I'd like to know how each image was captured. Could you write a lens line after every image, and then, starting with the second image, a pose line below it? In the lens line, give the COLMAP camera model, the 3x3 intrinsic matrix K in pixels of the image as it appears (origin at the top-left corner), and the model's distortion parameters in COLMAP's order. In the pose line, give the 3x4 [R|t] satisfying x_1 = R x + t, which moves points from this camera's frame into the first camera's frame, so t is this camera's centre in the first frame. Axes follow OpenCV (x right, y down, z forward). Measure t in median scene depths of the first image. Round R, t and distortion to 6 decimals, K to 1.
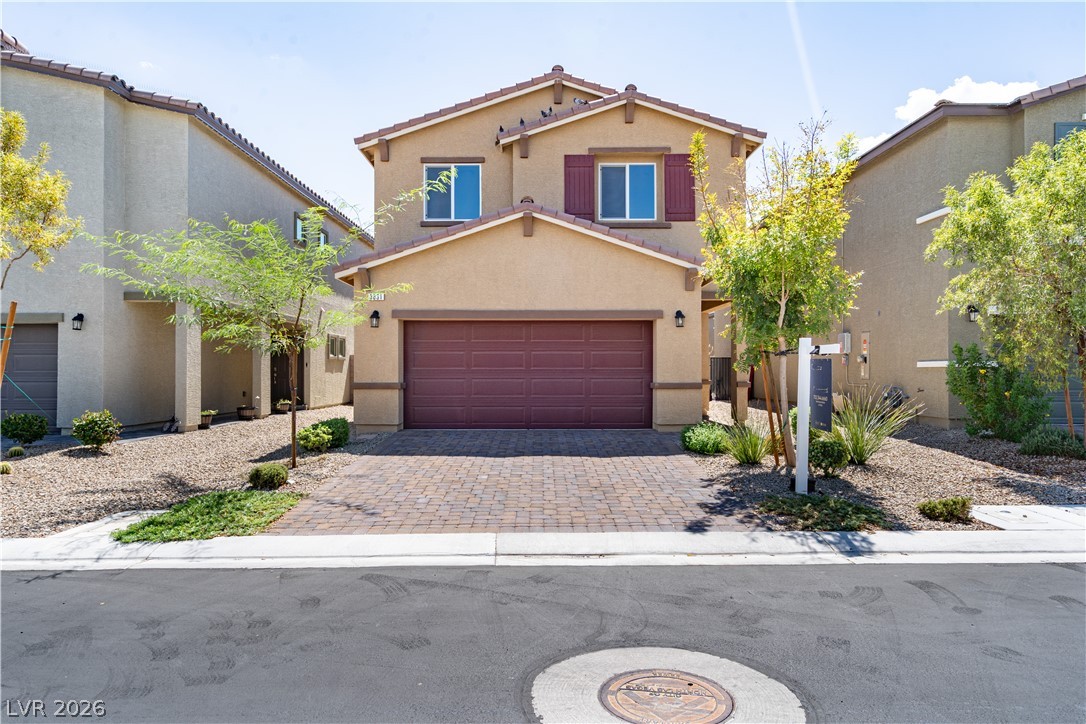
lens RADIAL K [[667.1, 0, 548.4], [0, 667.1, 362.6], [0, 0, 1]] dist [0.006868, 0.000773]
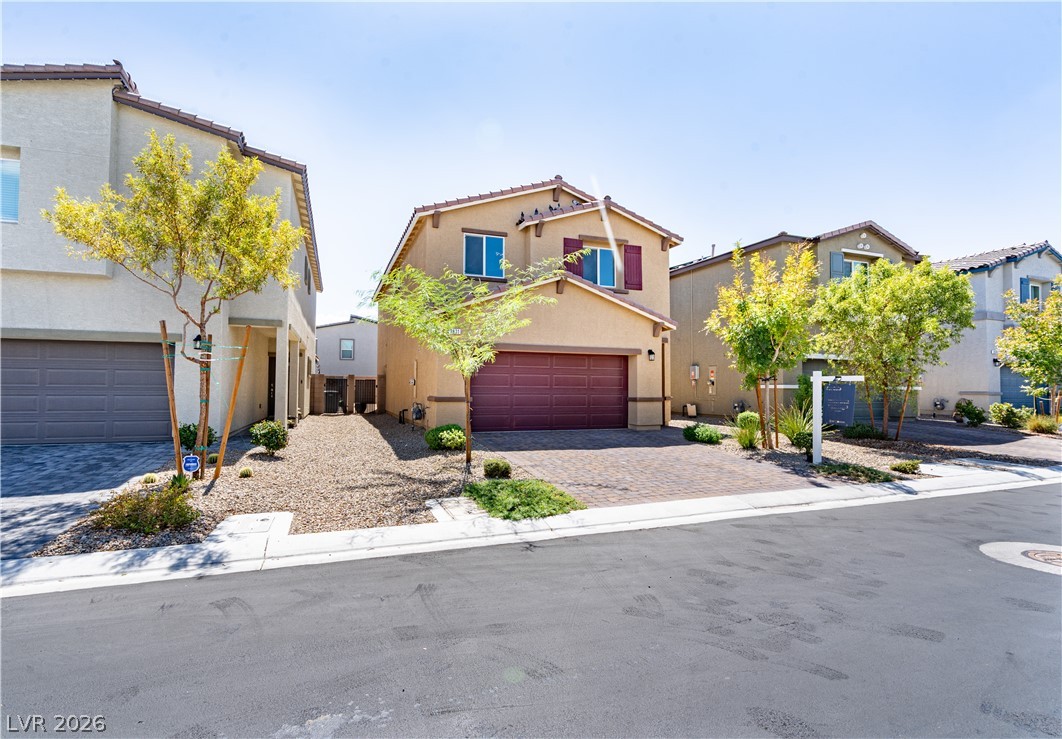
lens RADIAL K [[491.5, 0, 528.7], [0, 491.5, 370.7], [0, 0, 1]] dist [-0.002821, 0.000139]
pose [[0.944968, 0.019384, 0.326587, -0.408496], [-0.011684, 0.999606, -0.025520, 0.001566], [-0.326953, 0.020300, 0.944823, 0.037581]]
